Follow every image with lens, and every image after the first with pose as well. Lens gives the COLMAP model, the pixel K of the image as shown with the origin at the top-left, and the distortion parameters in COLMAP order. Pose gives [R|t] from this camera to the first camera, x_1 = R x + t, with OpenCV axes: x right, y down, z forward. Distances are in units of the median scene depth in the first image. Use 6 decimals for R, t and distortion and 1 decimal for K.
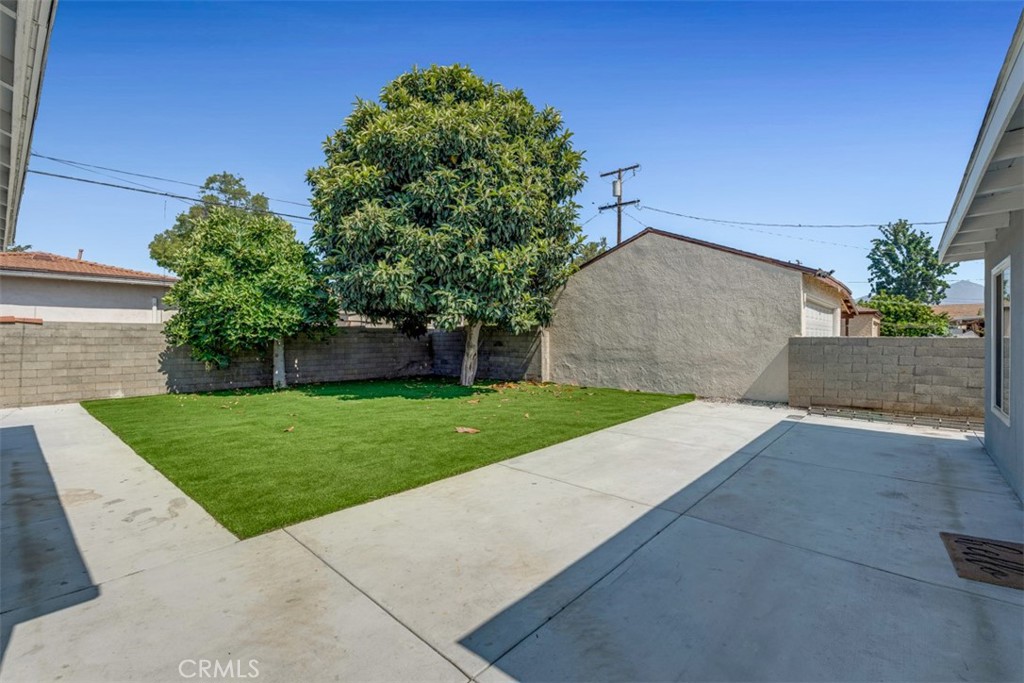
lens RADIAL K [[452.5, 0, 514.0], [0, 452.5, 340.9], [0, 0, 1]] dist [-0.001967, 0.000222]
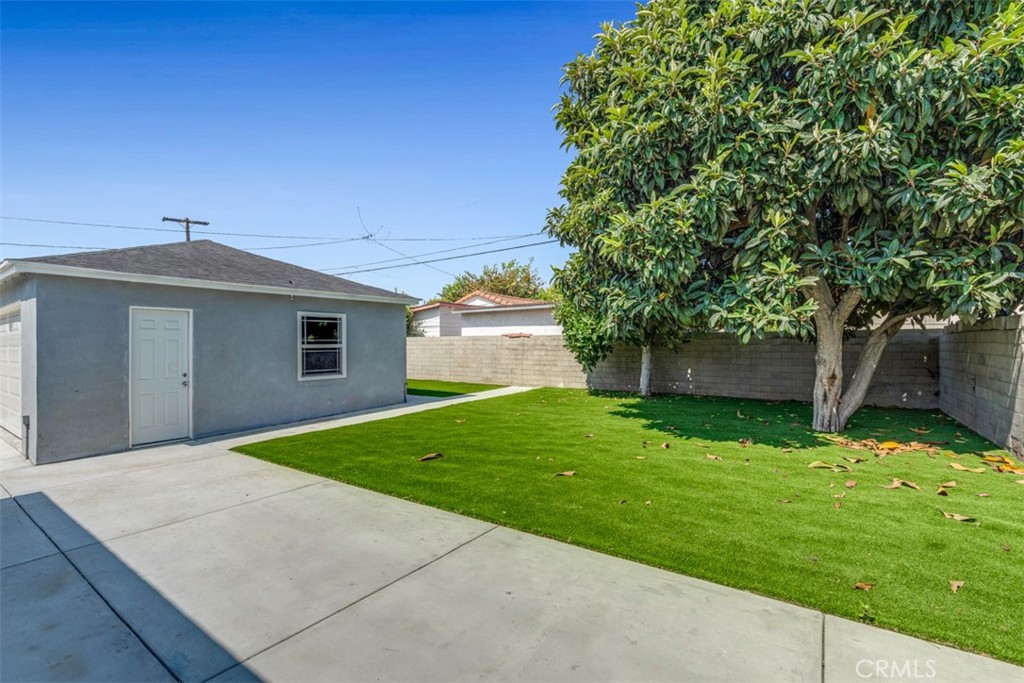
lens RADIAL K [[452.5, 0, 514.0], [0, 452.5, 340.9], [0, 0, 1]] dist [-0.001967, 0.000222]
pose [[0.103319, -0.005033, -0.994635, 0.500080], [-0.000630, 0.999987, -0.005125, -0.012993], [0.994648, 0.001156, 0.103315, 0.661408]]
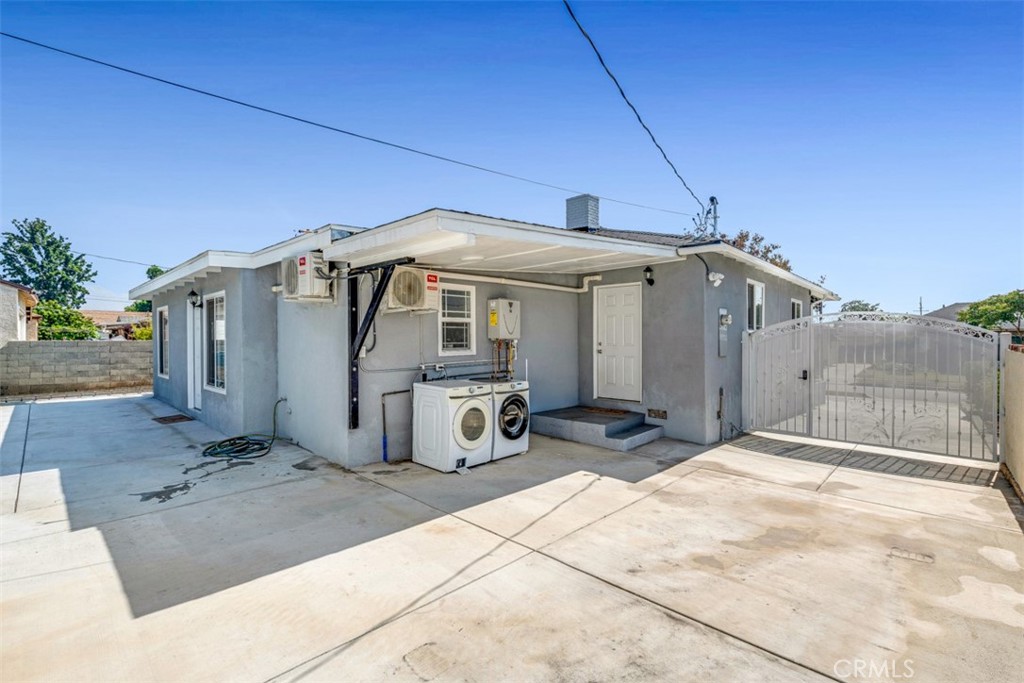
lens RADIAL K [[452.5, 0, 514.0], [0, 452.5, 340.9], [0, 0, 1]] dist [-0.001967, 0.000222]
pose [[0.039208, -0.004097, 0.999223, -0.541700], [0.009917, 0.999944, 0.003711, 0.000972], [-0.999182, 0.009764, 0.039246, -0.407130]]
